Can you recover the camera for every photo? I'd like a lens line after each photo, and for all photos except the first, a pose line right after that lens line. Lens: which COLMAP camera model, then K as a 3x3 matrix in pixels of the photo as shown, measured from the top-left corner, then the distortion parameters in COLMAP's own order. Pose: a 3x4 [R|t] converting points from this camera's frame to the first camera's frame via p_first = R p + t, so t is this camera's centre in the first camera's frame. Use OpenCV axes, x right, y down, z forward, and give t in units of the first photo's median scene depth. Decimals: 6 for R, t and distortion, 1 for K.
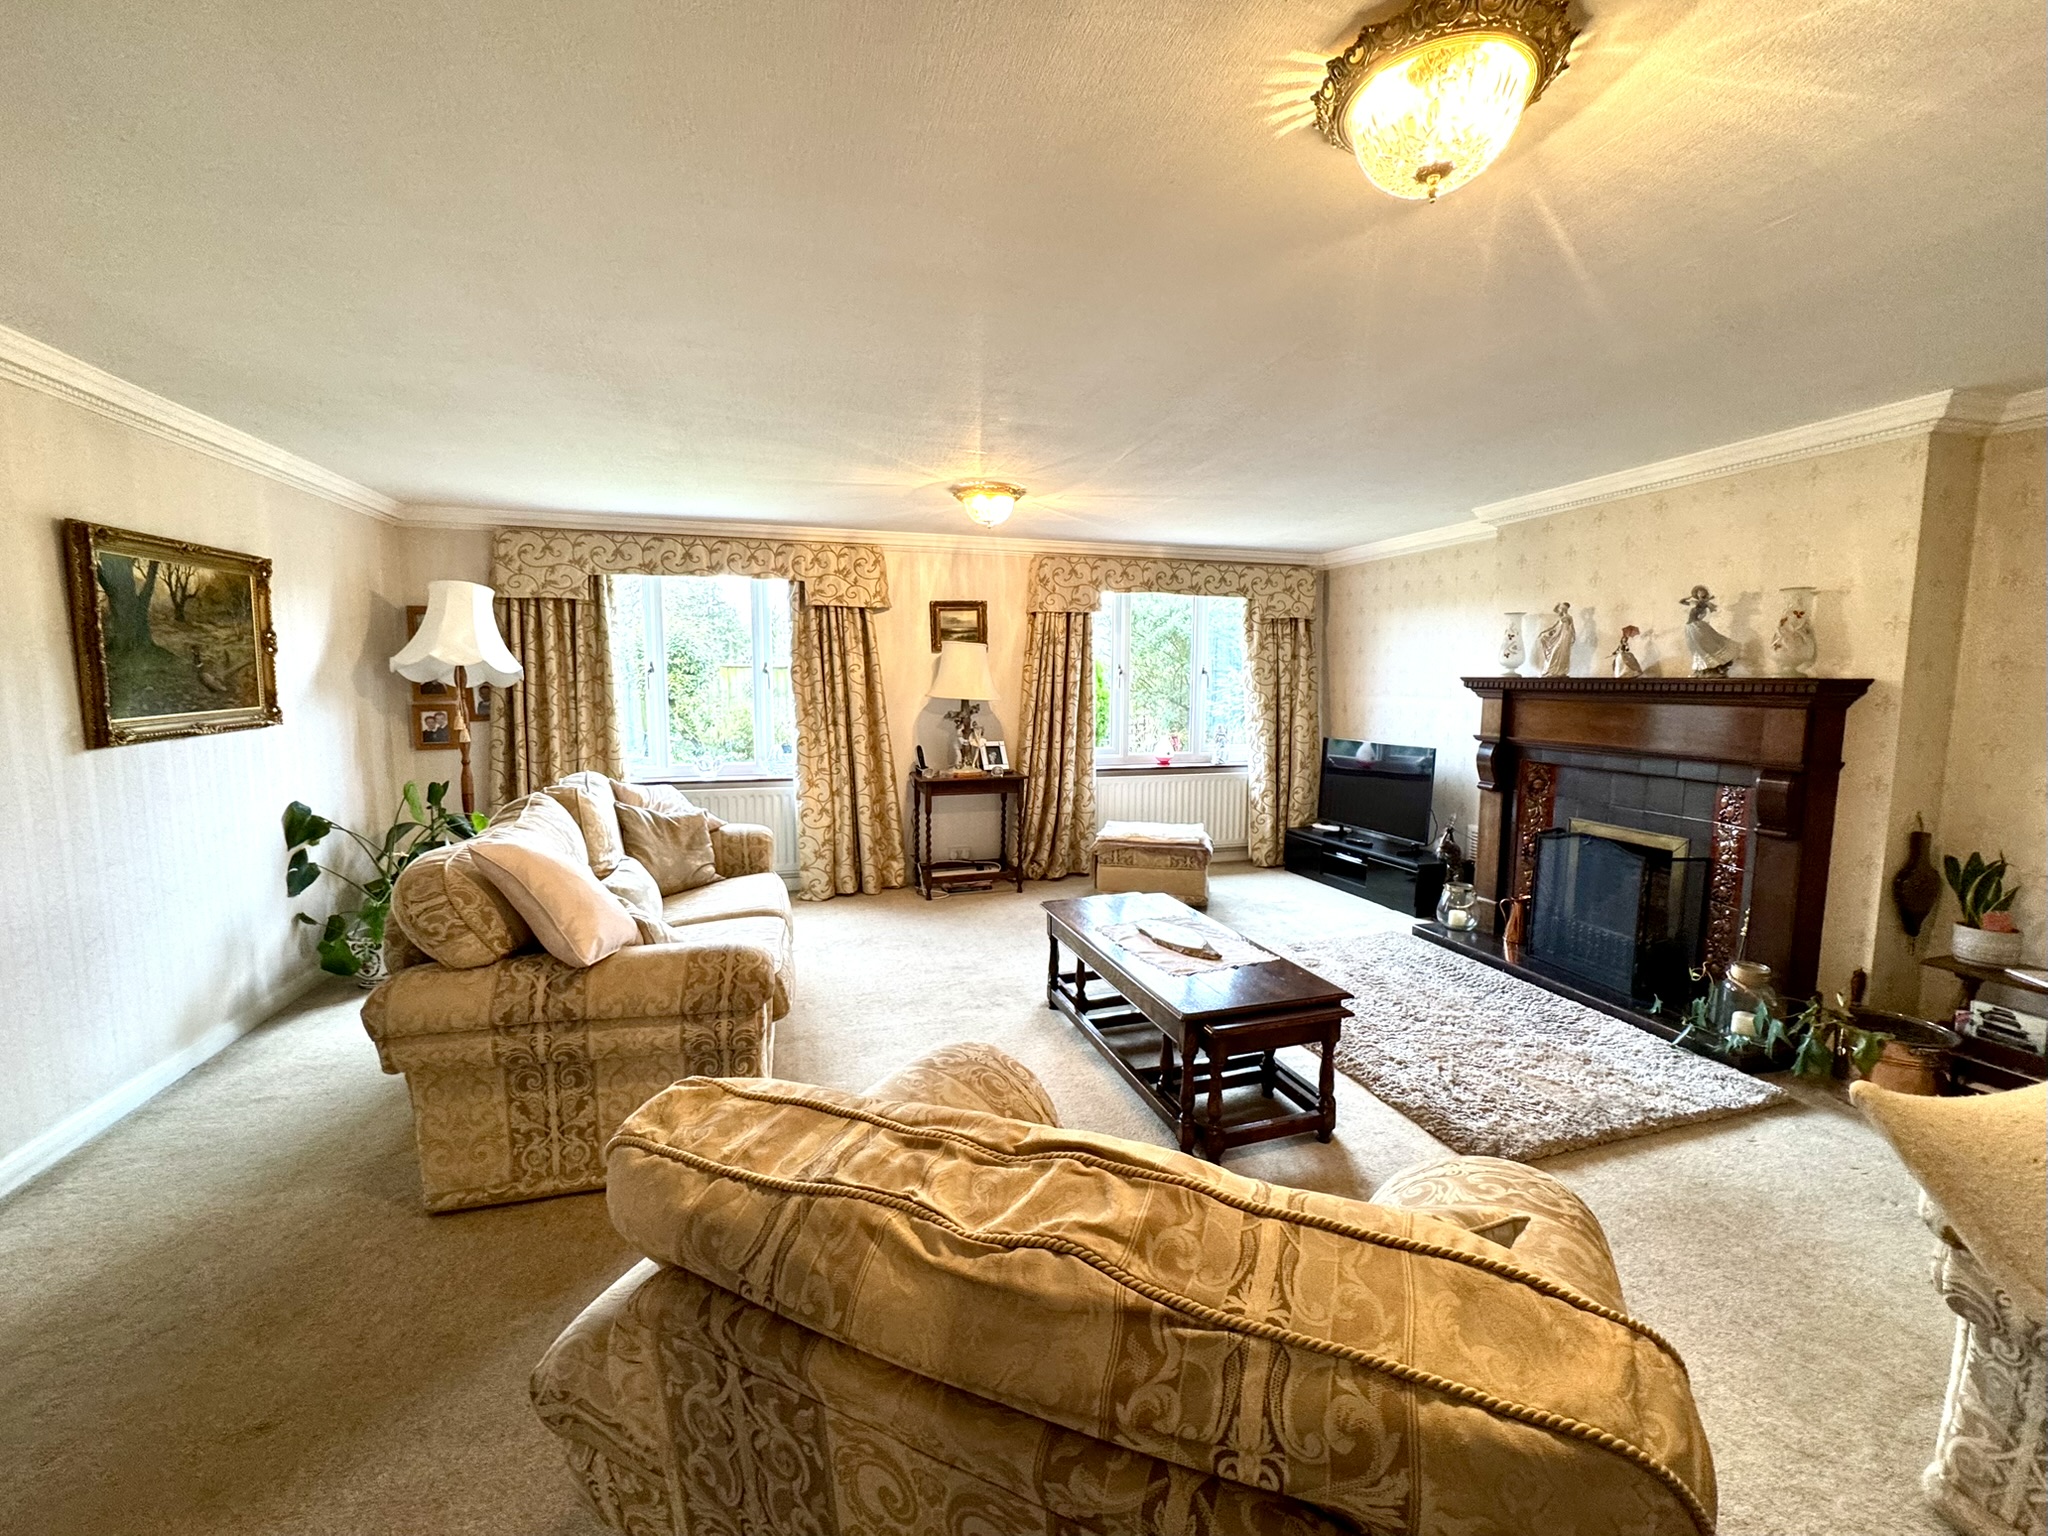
lens RADIAL K [[832.1, 0, 1015.1], [0, 832.1, 768.3], [0, 0, 1]] dist [-0.000612, -0.000063]
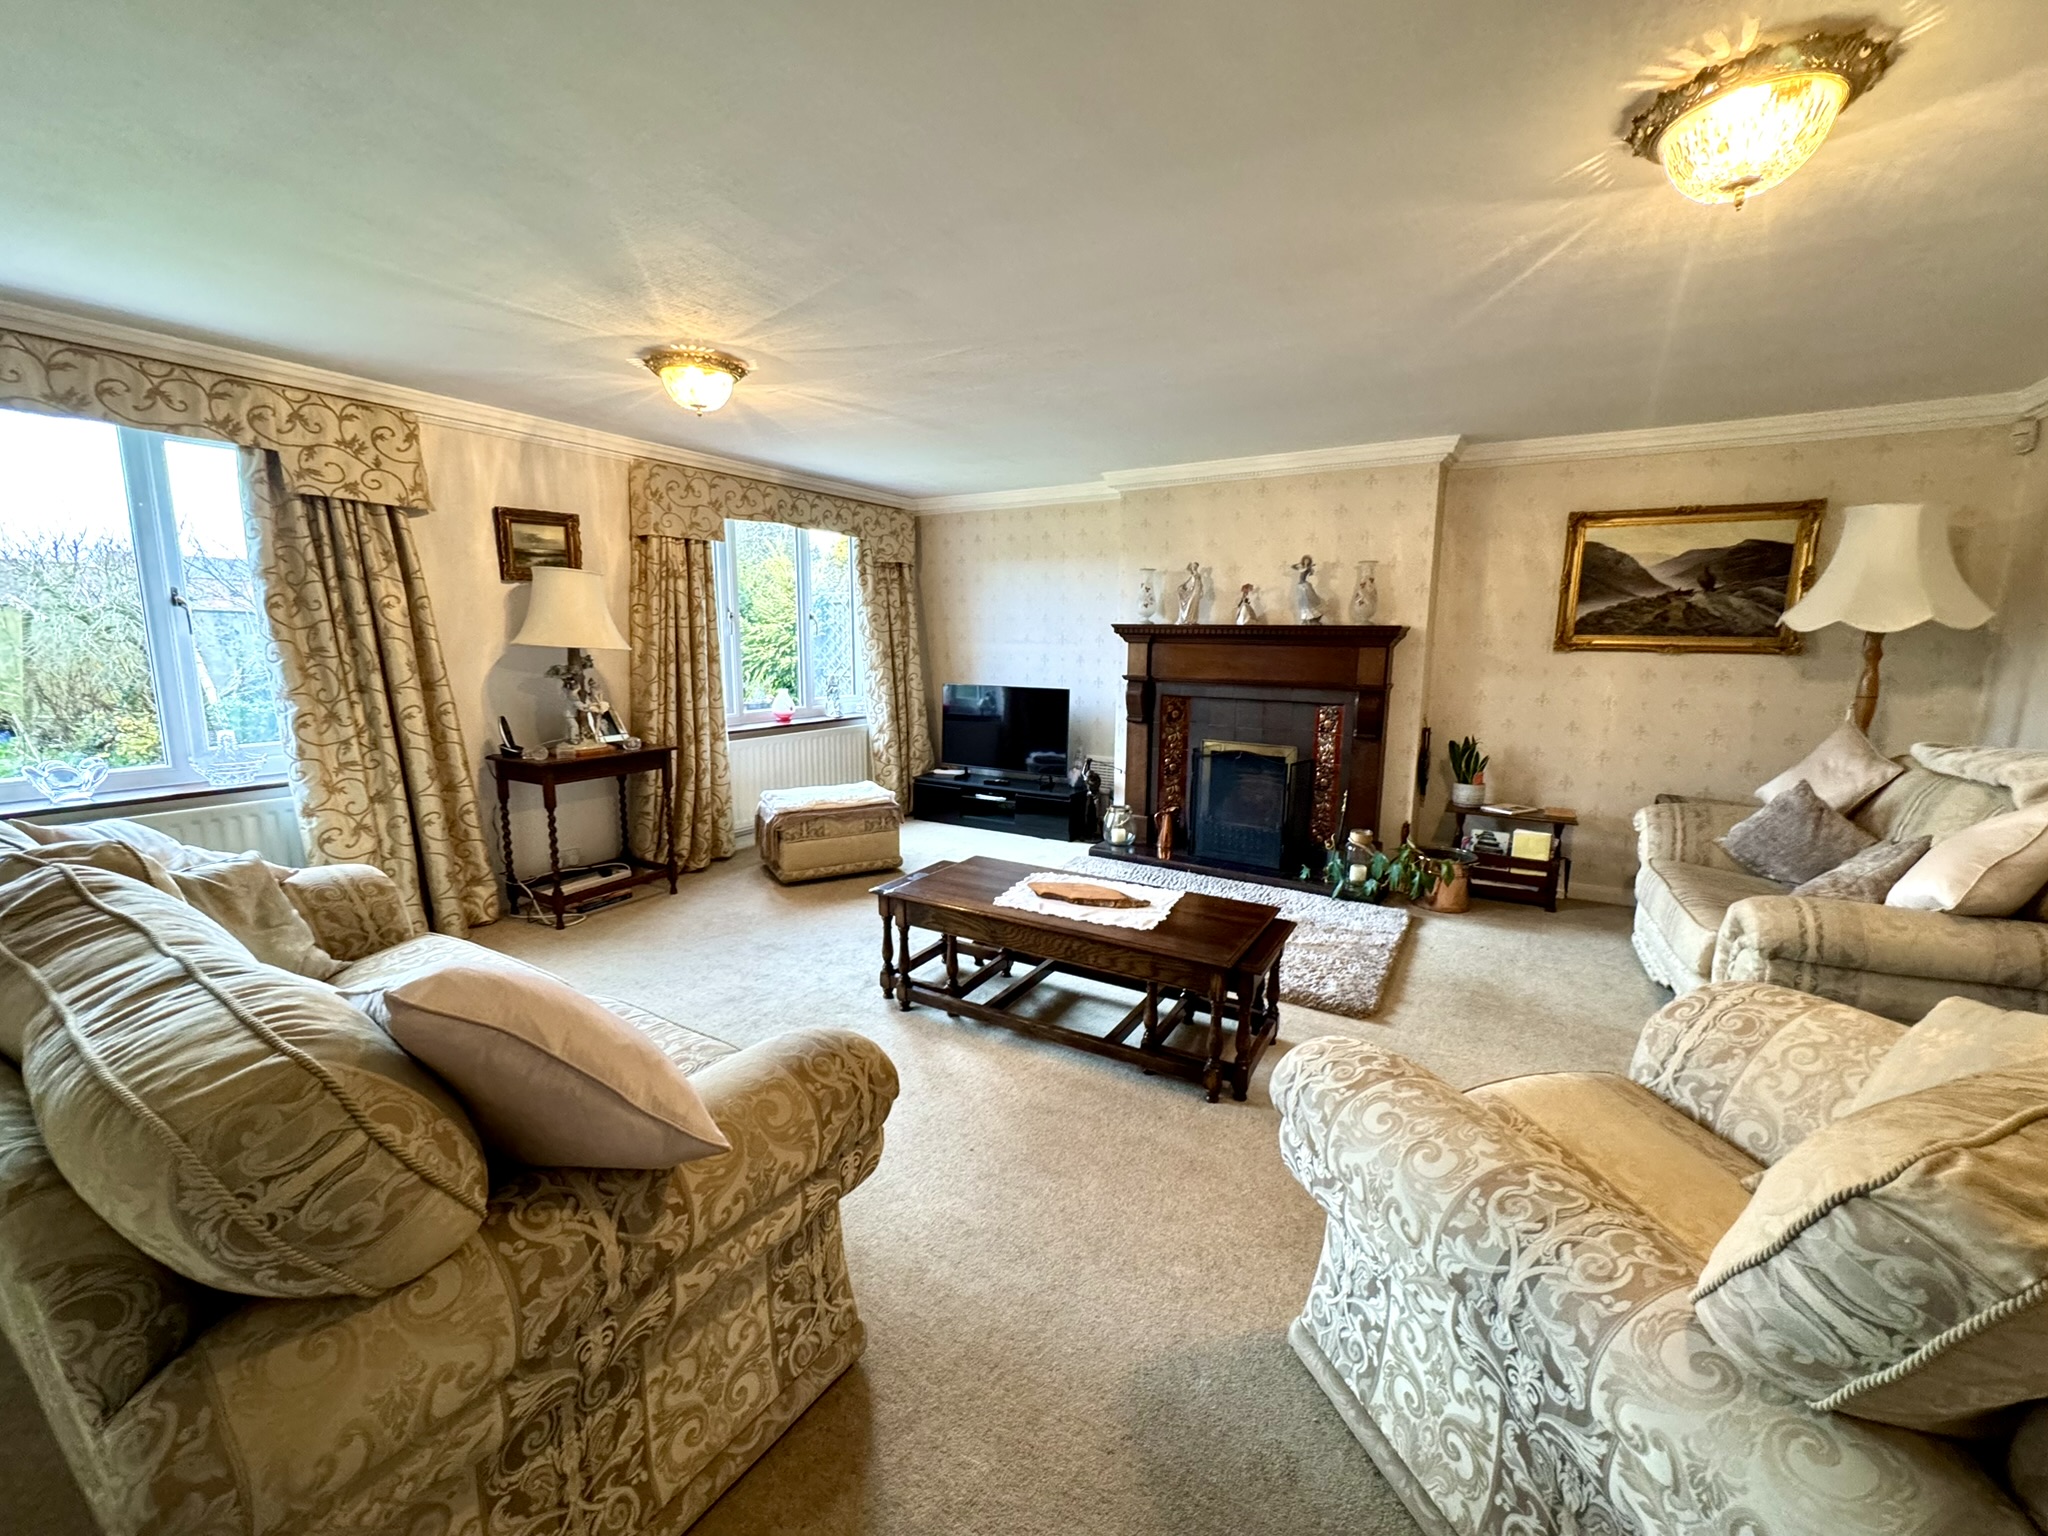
lens RADIAL K [[838.9, 0, 1020.9], [0, 838.9, 769.4], [0, 0, 1]] dist [-0.002662, -0.000199]
pose [[0.740788, -0.103797, 0.663671, -0.272528], [0.065610, 0.994446, 0.082295, -0.012630], [-0.668527, -0.017420, 0.743484, 0.191023]]
